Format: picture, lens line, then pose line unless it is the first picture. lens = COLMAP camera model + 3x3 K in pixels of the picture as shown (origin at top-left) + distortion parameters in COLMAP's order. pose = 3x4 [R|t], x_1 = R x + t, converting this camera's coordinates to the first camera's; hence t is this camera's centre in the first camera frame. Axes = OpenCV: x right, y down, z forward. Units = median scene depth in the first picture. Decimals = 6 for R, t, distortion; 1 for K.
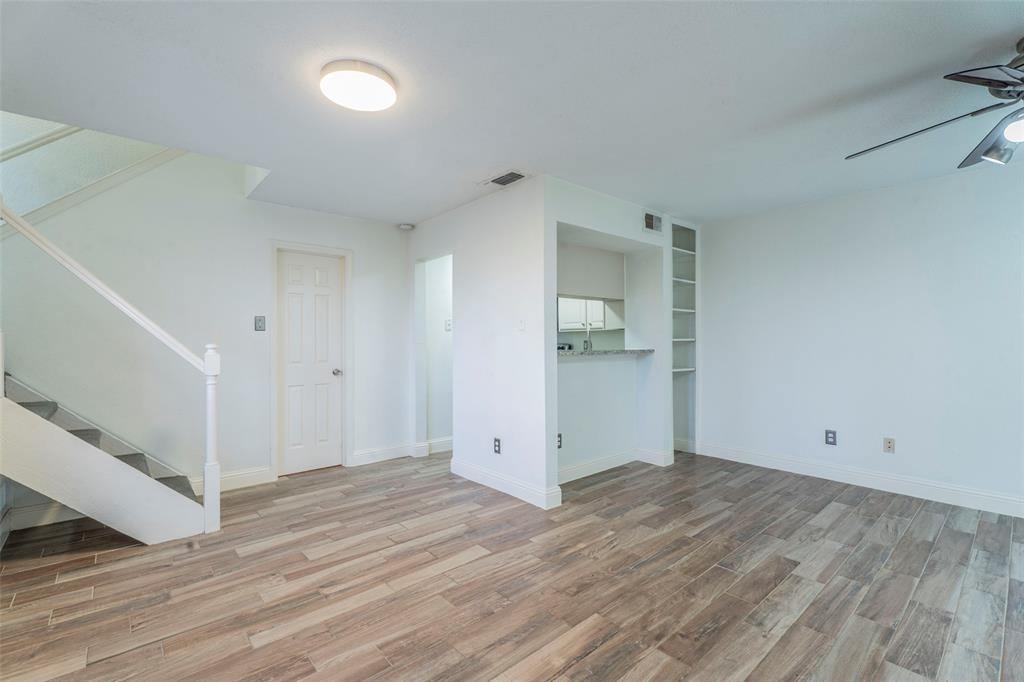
lens RADIAL K [[463.7, 0, 512.0], [0, 463.7, 341.0], [0, 0, 1]] dist [0.000559, 0.000017]
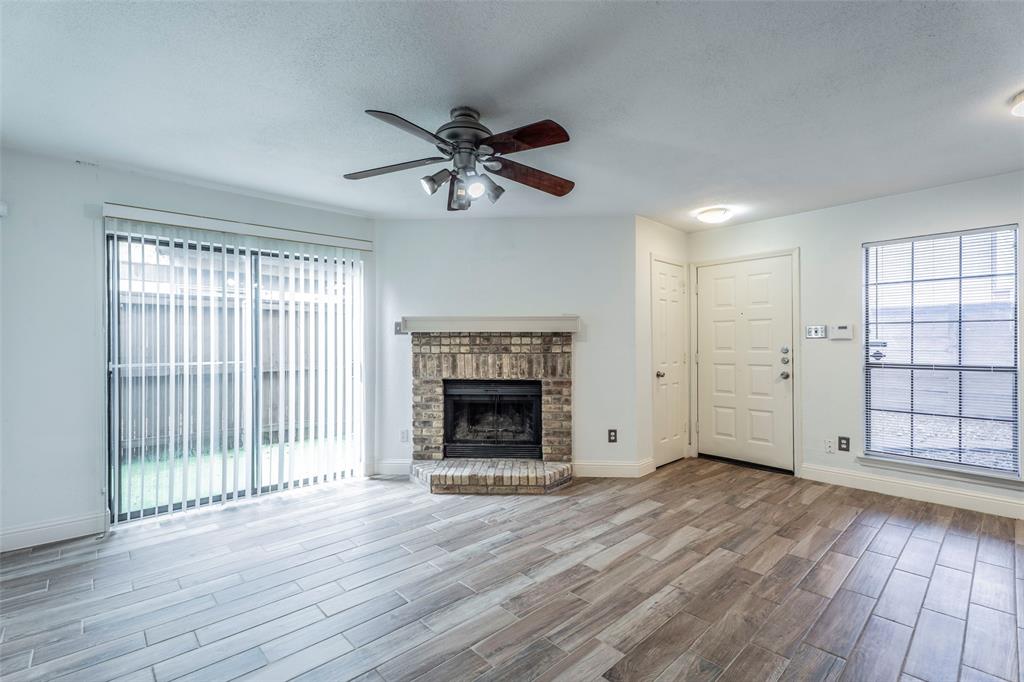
lens RADIAL K [[463.7, 0, 512.1], [0, 463.7, 341.6], [0, 0, 1]] dist [0.000559, 0.000017]
pose [[-0.999742, 0.007615, -0.021403, 0.967949], [0.007651, 0.999969, -0.001604, -0.014096], [0.021390, -0.001768, -0.999770, 2.122802]]
